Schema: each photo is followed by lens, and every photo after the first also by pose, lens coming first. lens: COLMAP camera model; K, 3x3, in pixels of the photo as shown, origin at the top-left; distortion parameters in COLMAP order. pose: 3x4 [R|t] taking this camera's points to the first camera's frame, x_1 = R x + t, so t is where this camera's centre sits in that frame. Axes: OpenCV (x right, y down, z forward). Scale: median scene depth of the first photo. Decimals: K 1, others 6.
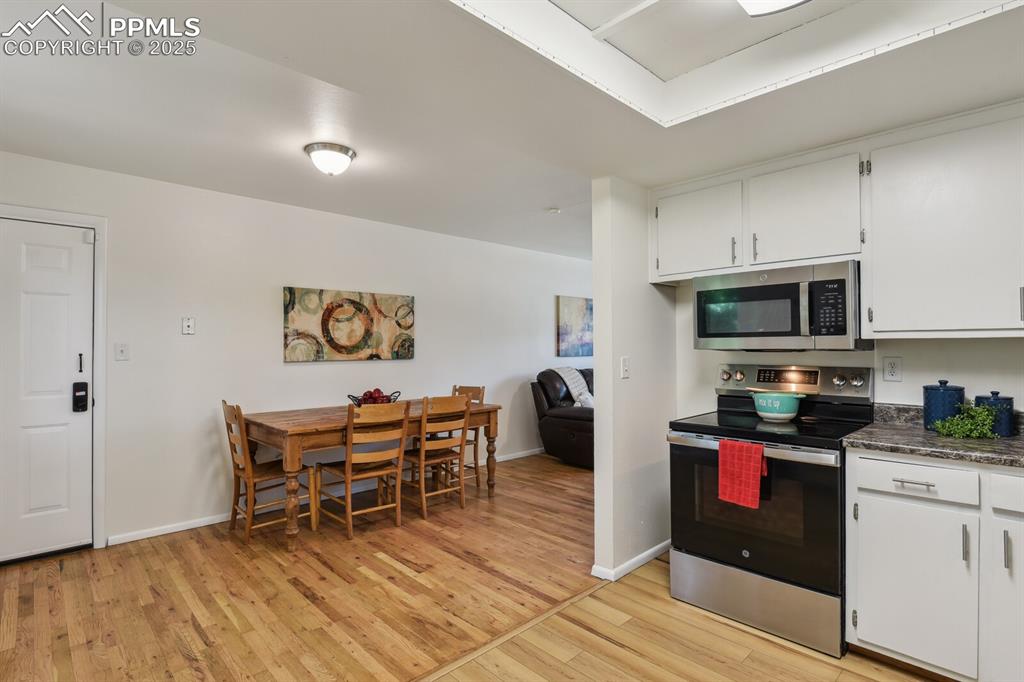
lens RADIAL K [[506.1, 0, 516.5], [0, 506.1, 341.5], [0, 0, 1]] dist [-0.005165, -0.004833]
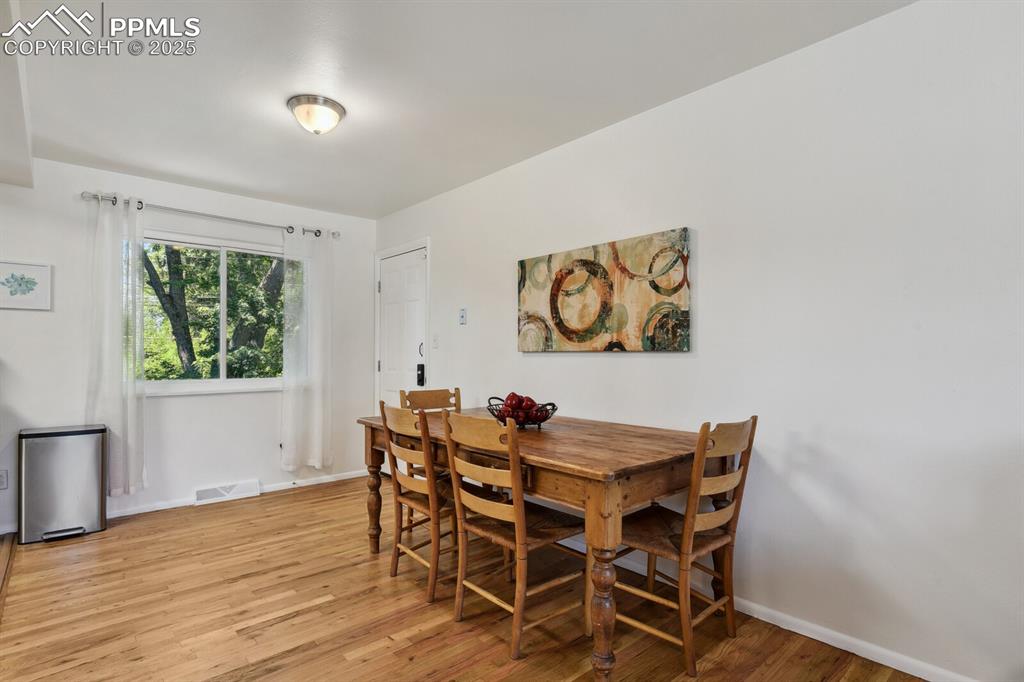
lens RADIAL K [[506.1, 0, 513.6], [0, 506.1, 351.5], [0, 0, 1]] dist [-0.005165, -0.004833]
pose [[-0.045869, -0.002495, -0.998944, 0.368515], [0.008667, 0.999958, -0.002896, 0.041673], [0.998910, -0.008791, -0.045845, 1.020153]]
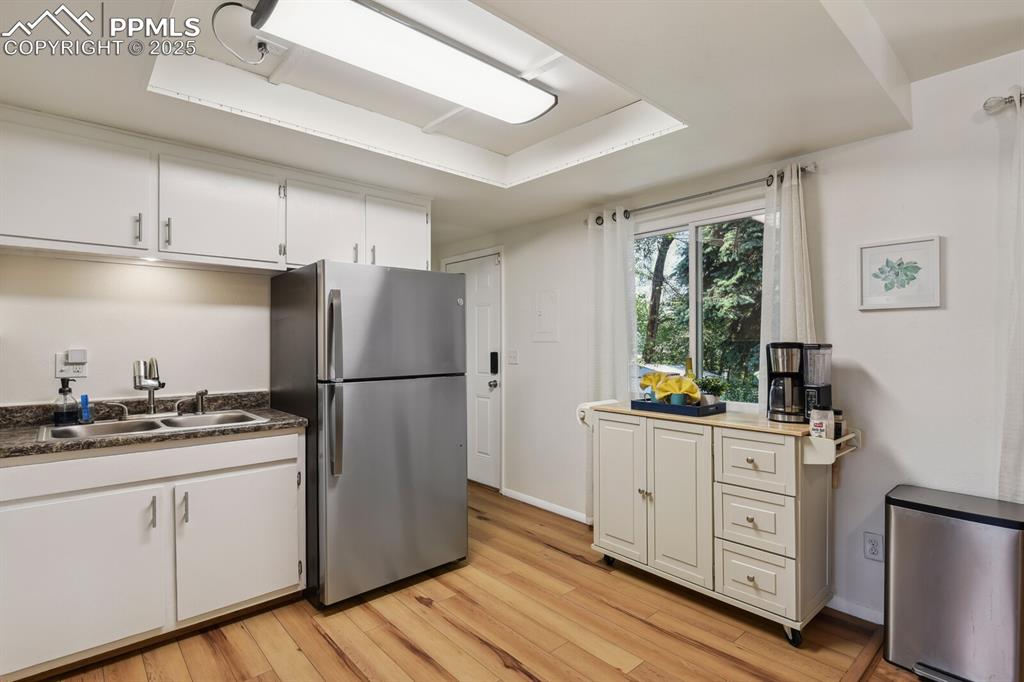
lens RADIAL K [[506.1, 0, 504.2], [0, 506.1, 340.2], [0, 0, 1]] dist [-0.005165, -0.004833]
pose [[-0.998467, 0.000415, 0.055346, 0.008524], [-0.000595, 0.999834, -0.018224, 0.009256], [-0.055344, -0.018229, -0.998301, 0.774693]]
